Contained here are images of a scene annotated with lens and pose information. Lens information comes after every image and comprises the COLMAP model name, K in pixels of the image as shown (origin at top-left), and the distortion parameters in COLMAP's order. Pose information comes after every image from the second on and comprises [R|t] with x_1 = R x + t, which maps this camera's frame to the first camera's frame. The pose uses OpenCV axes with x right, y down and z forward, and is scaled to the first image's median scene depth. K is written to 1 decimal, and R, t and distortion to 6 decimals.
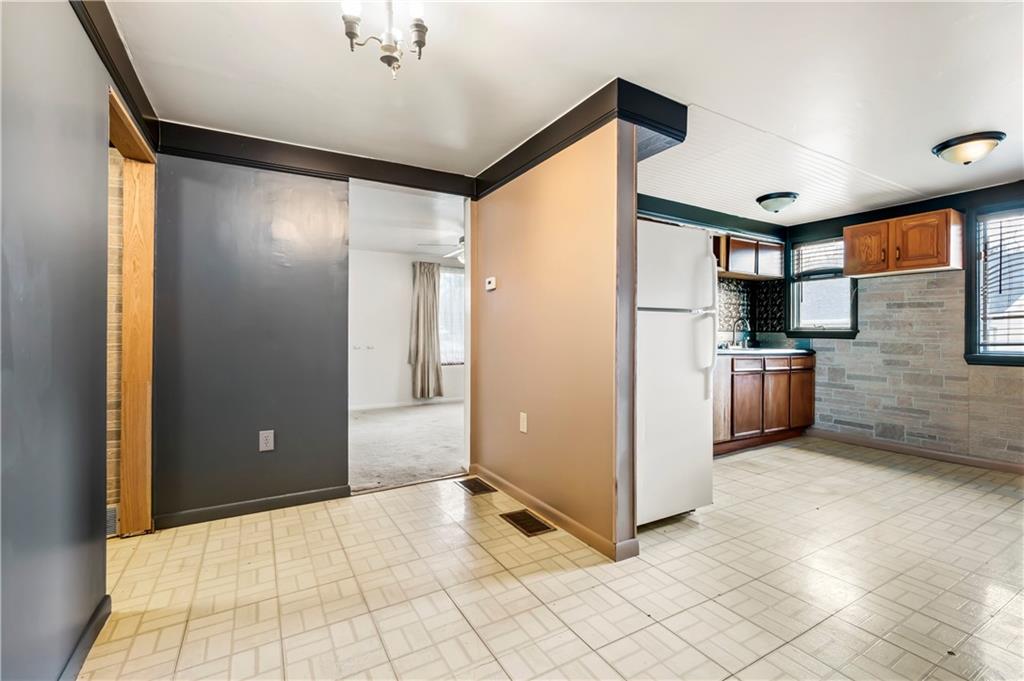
lens RADIAL K [[445.7, 0, 515.4], [0, 445.7, 333.1], [0, 0, 1]] dist [-0.003657, 0.000192]
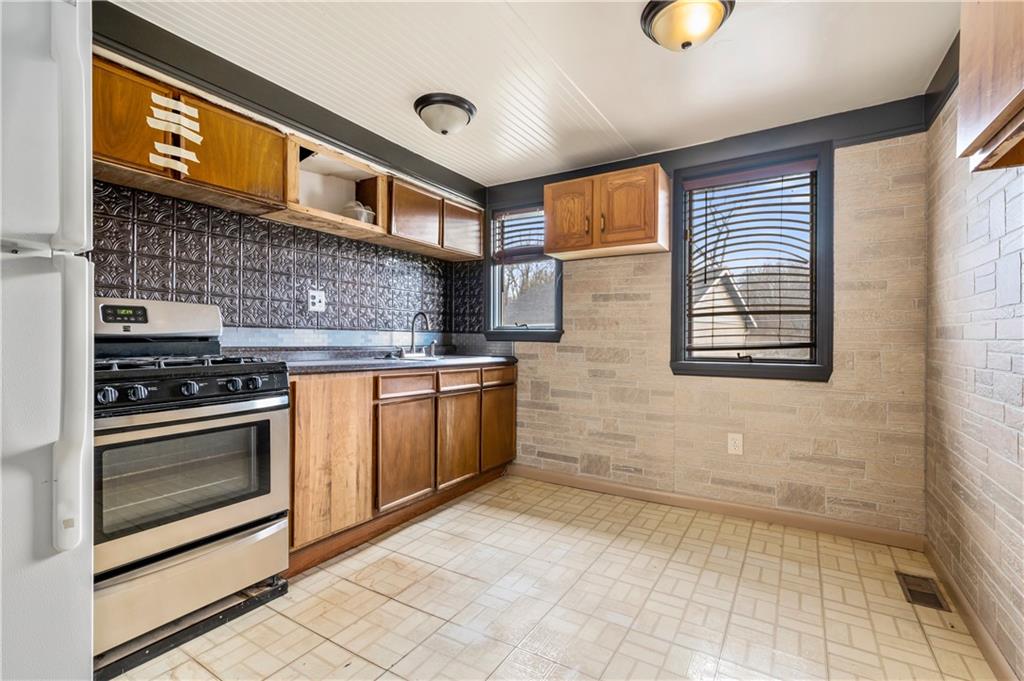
lens RADIAL K [[465.2, 0, 513.7], [0, 465.2, 339.0], [0, 0, 1]] dist [-0.001436, 0.000386]
pose [[0.879879, -0.001119, 0.475197, 0.349085], [-0.001826, 0.999982, 0.005736, 0.003825], [-0.475194, -0.005915, 0.879861, 0.376640]]
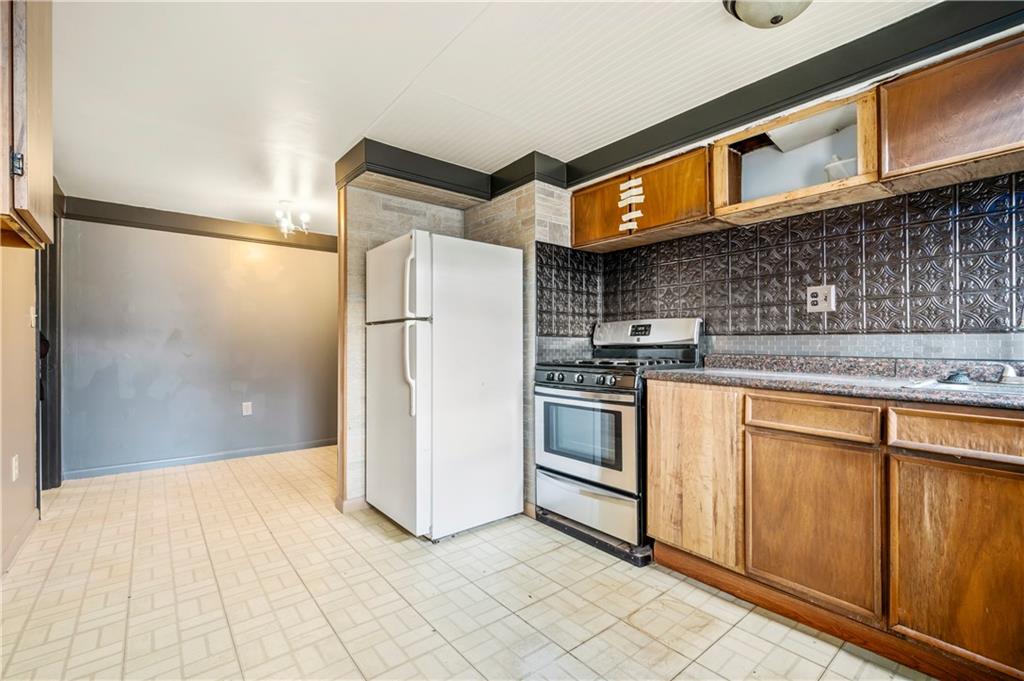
lens RADIAL K [[465.2, 0, 534.2], [0, 465.2, 343.0], [0, 0, 1]] dist [-0.001436, 0.000386]
pose [[0.166662, -0.009125, -0.985972, 0.891939], [0.003169, 0.999957, -0.008719, 0.007226], [0.986009, -0.001672, 0.166683, 0.691531]]
